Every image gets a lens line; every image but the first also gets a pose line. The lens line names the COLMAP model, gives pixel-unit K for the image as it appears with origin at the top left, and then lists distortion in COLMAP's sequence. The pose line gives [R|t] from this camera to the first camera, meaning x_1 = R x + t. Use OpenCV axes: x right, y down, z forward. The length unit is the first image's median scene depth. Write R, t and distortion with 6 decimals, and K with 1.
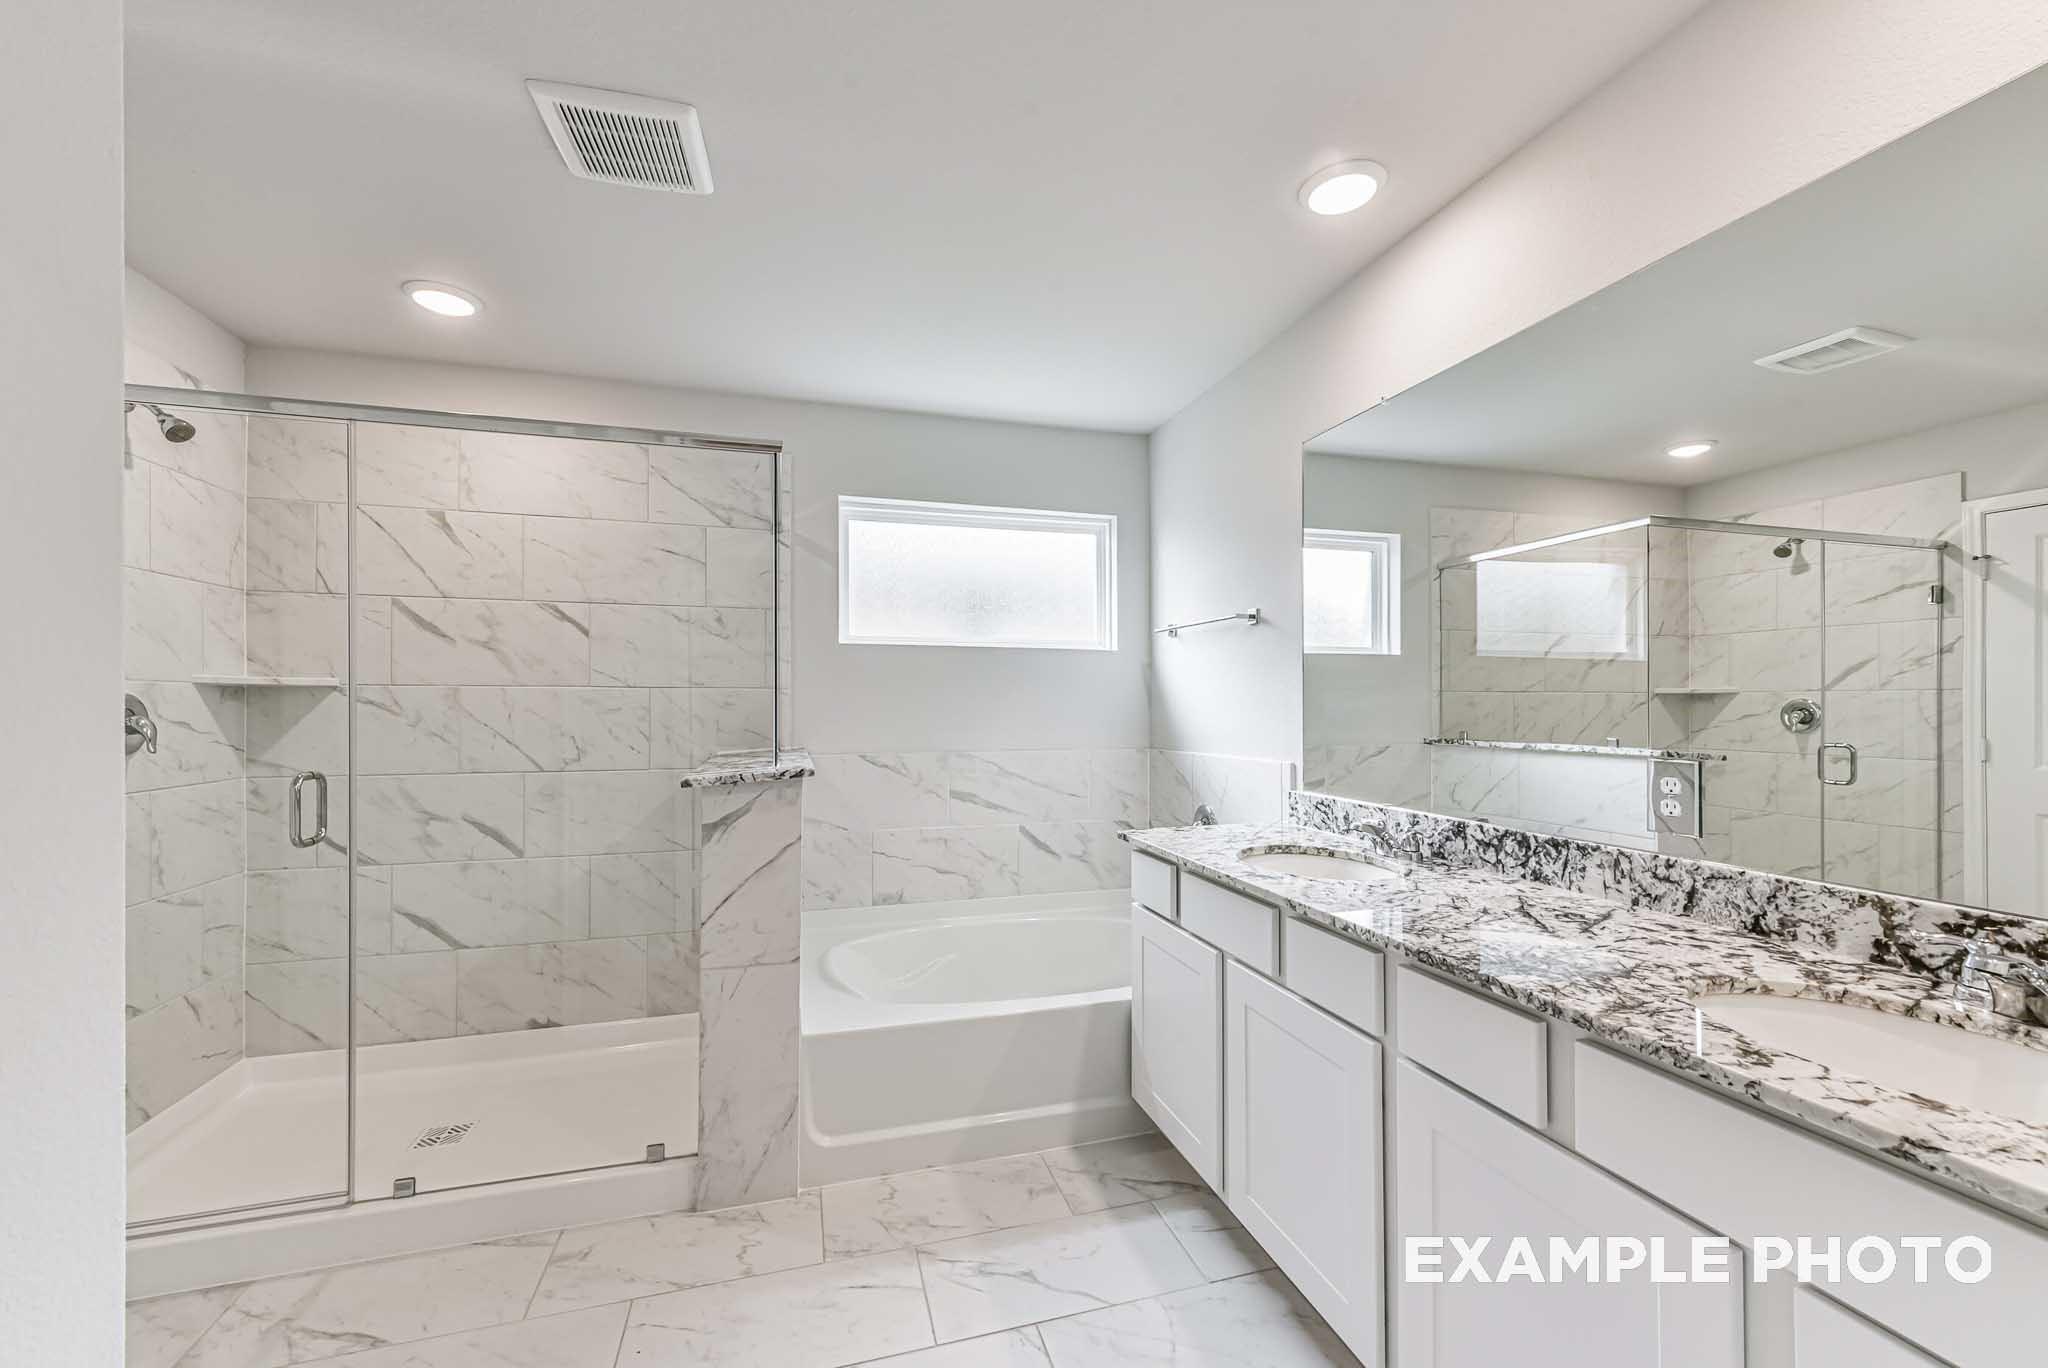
lens RADIAL K [[796.7, 0, 1019.9], [0, 796.7, 697.9], [0, 0, 1]] dist [0.007361, -0.000065]
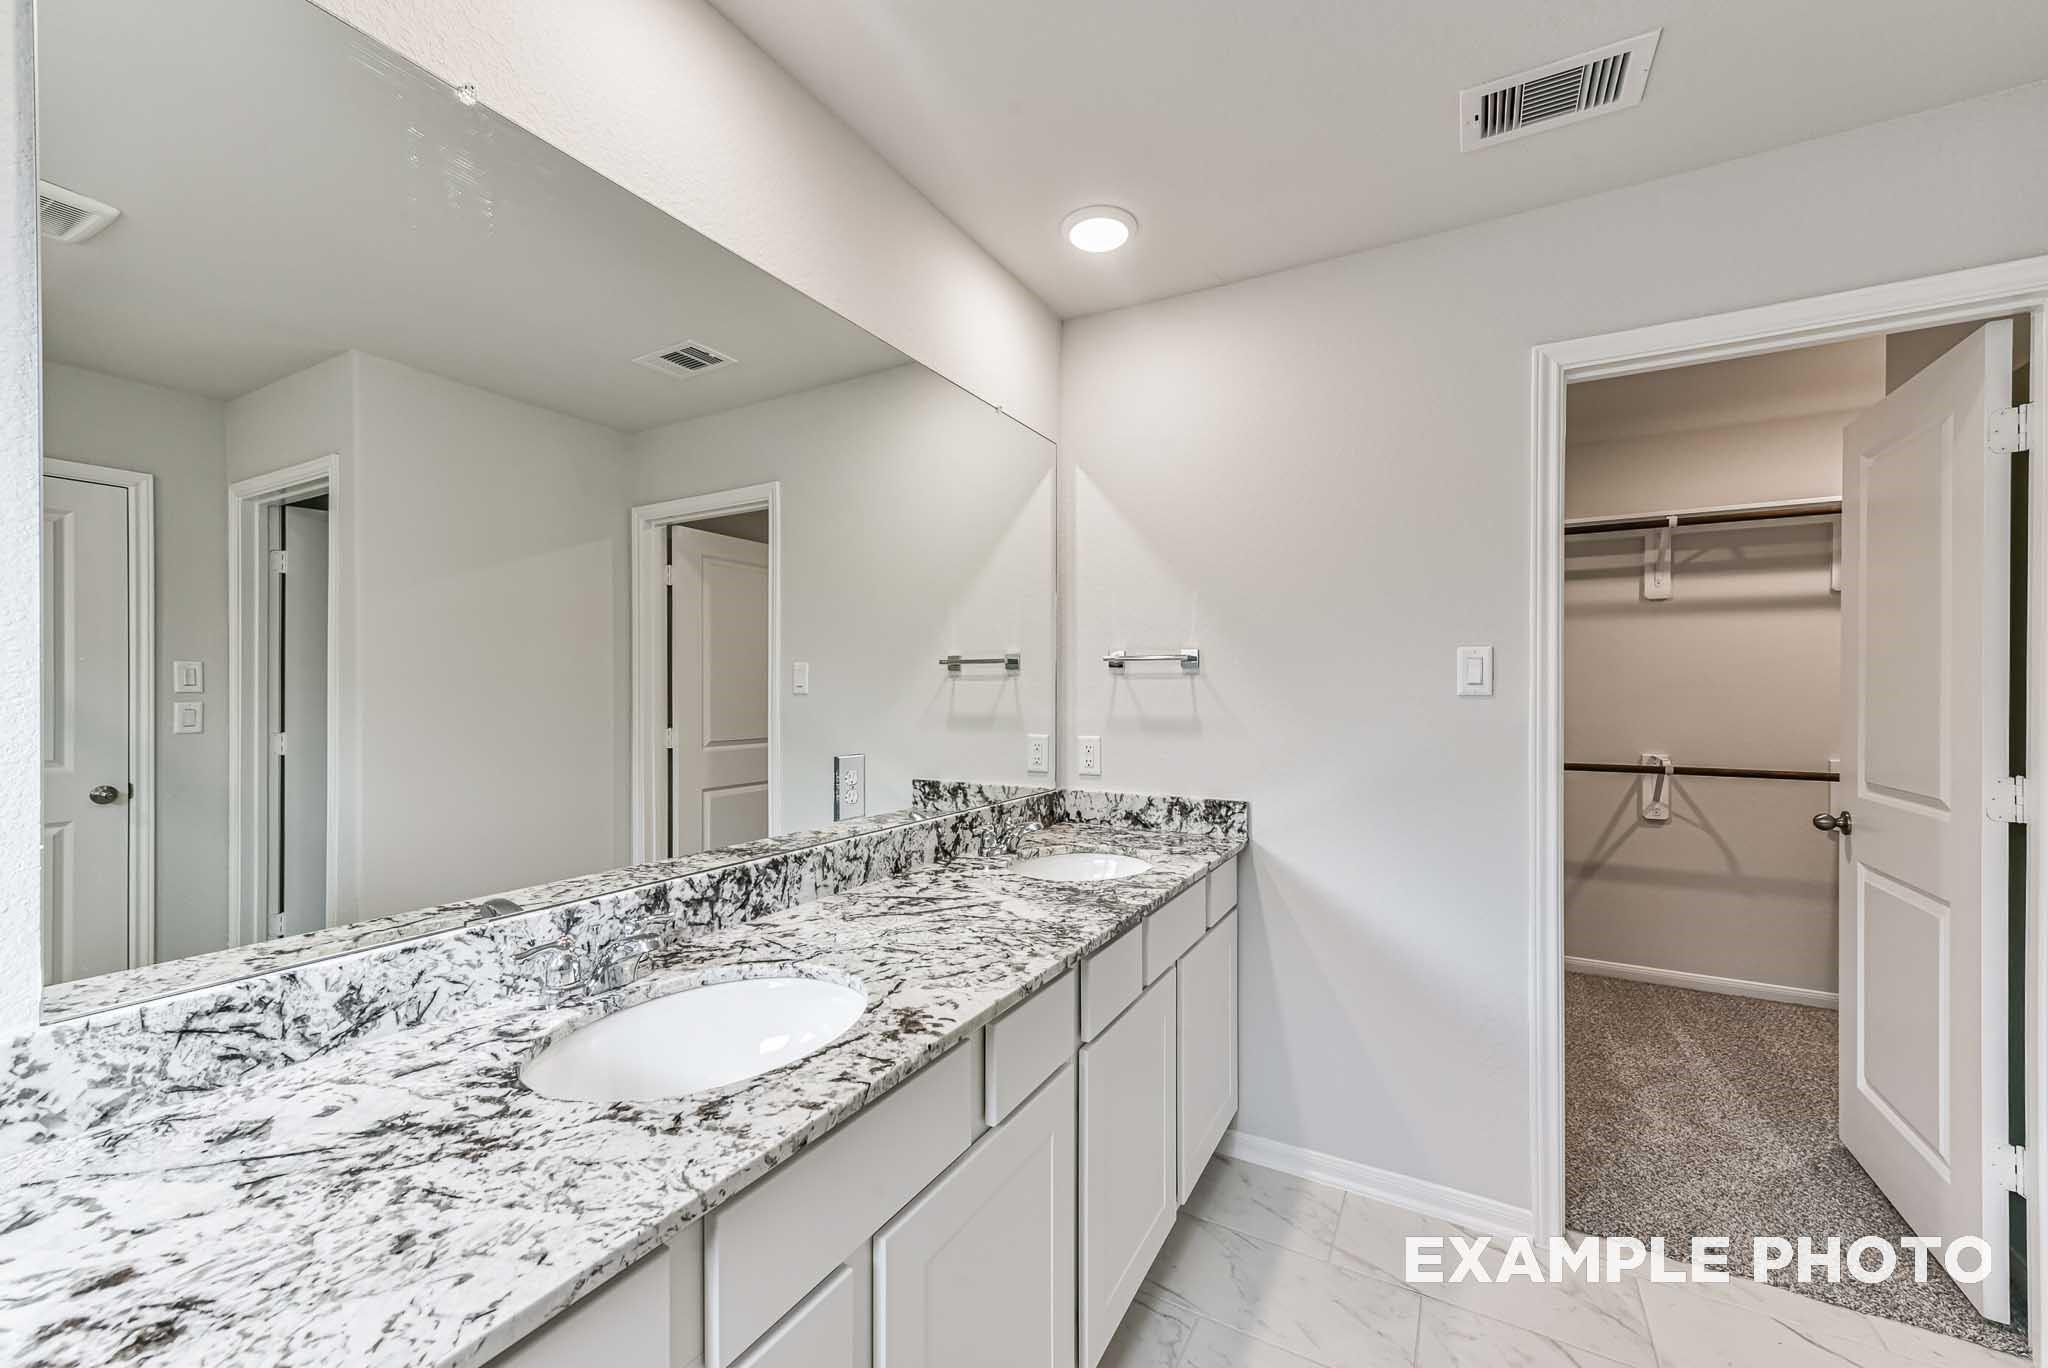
lens RADIAL K [[796.7, 0, 1019.9], [0, 796.7, 697.9], [0, 0, 1]] dist [0.007361, -0.000065]
pose [[-0.696169, -0.004048, 0.717866, -0.104041], [-0.003865, 0.999991, 0.001891, -0.005519], [-0.717867, -0.001458, -0.696178, 0.878233]]
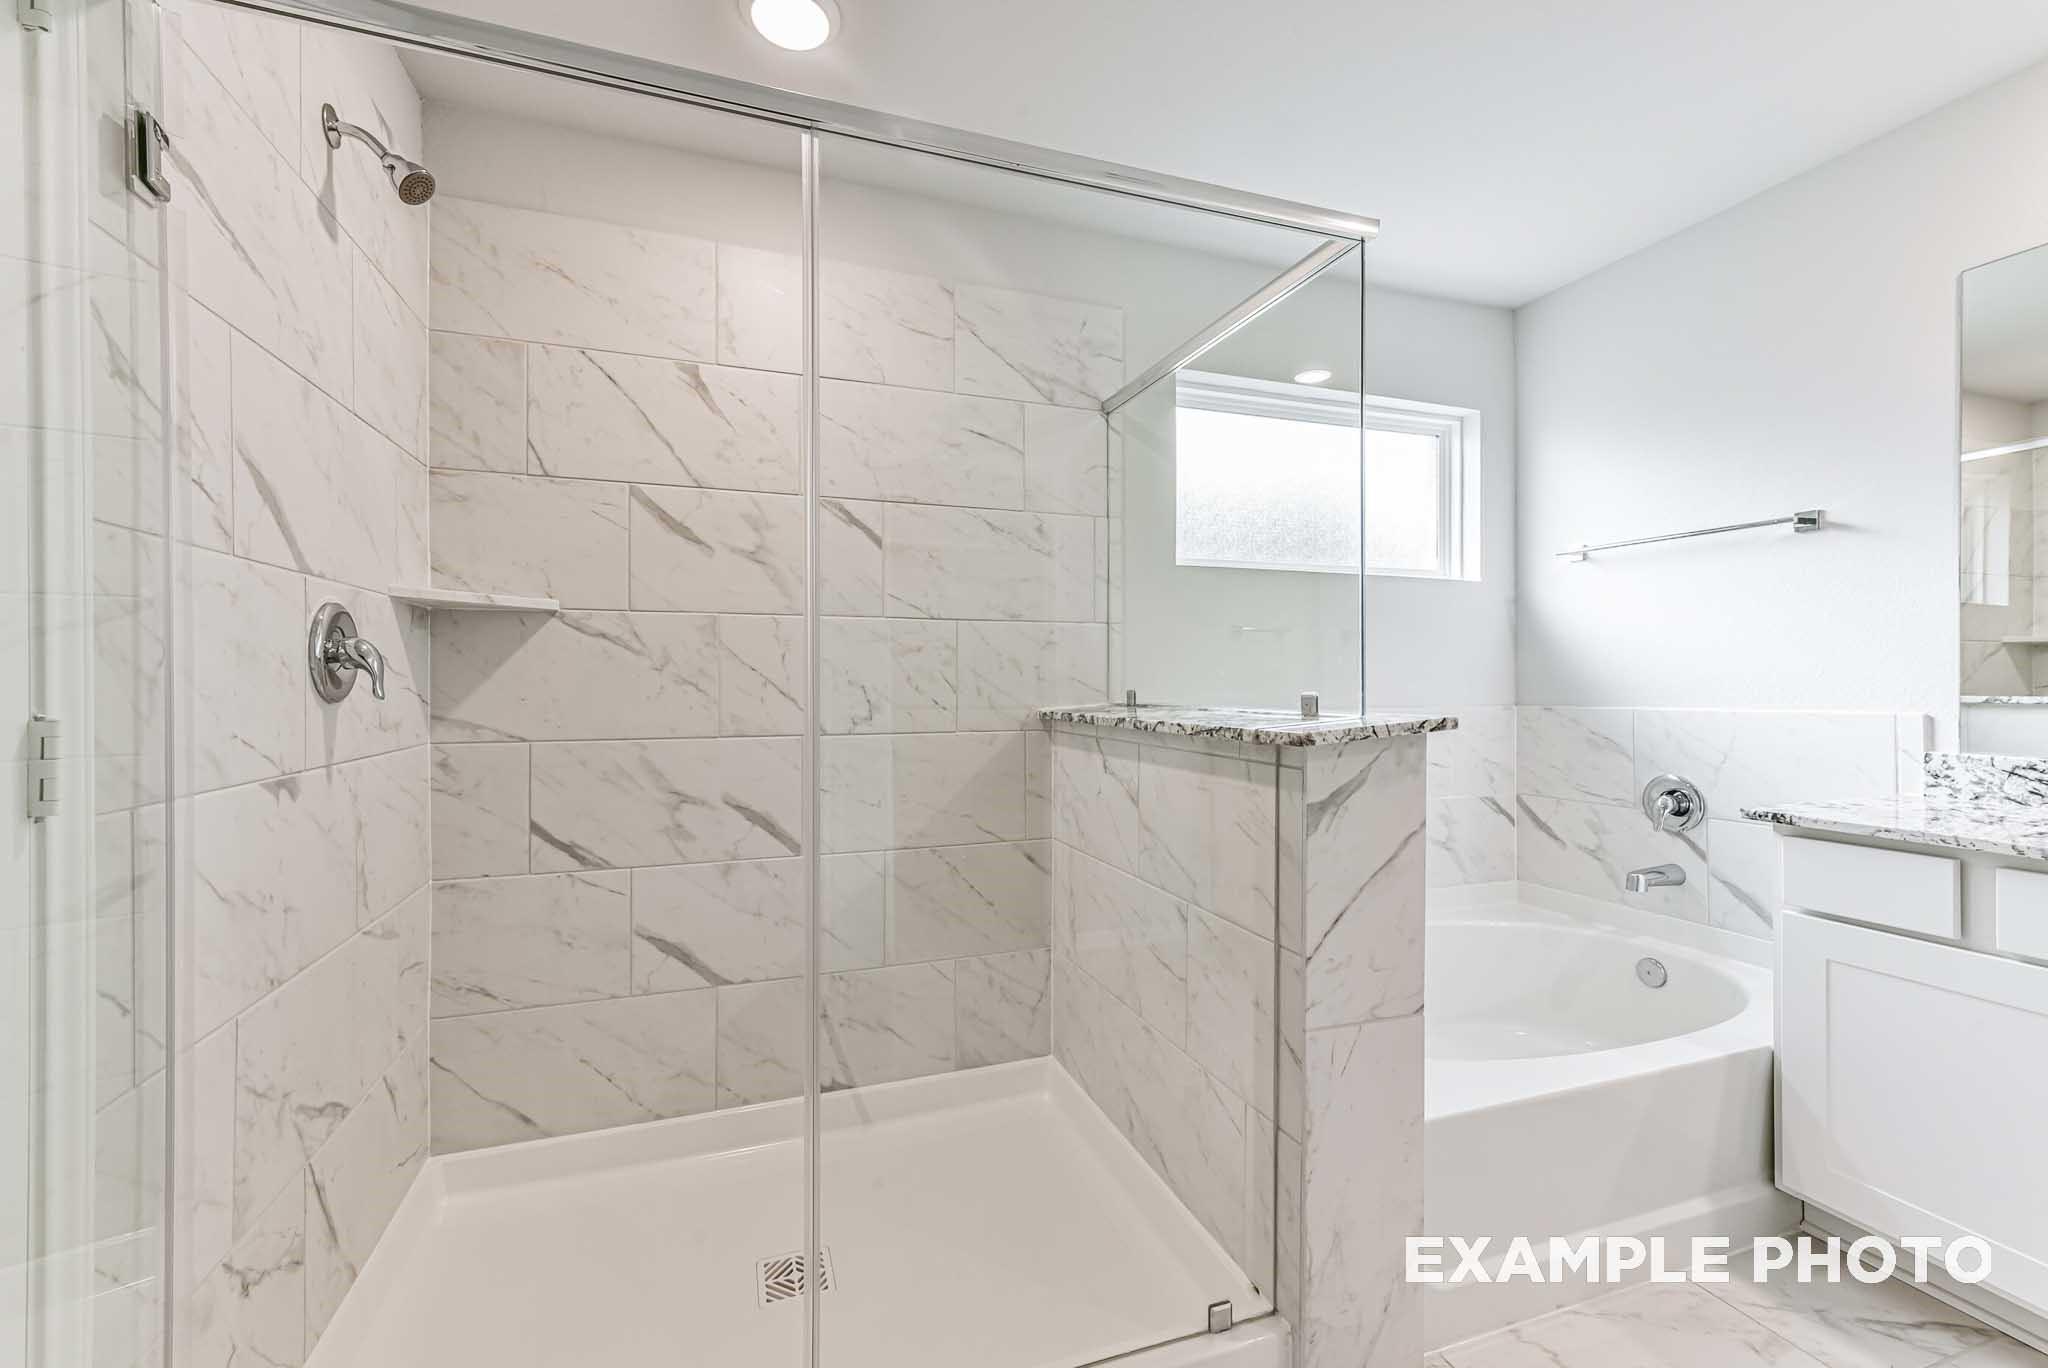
lens RADIAL K [[835.0, 0, 1016.1], [0, 835.0, 676.3], [0, 0, 1]] dist [0.009075, -0.000109]
pose [[0.998286, -0.001712, 0.058494, -0.508071], [0.001491, 0.999992, 0.003820, 0.040254], [-0.058500, -0.003726, 0.998280, 0.260829]]
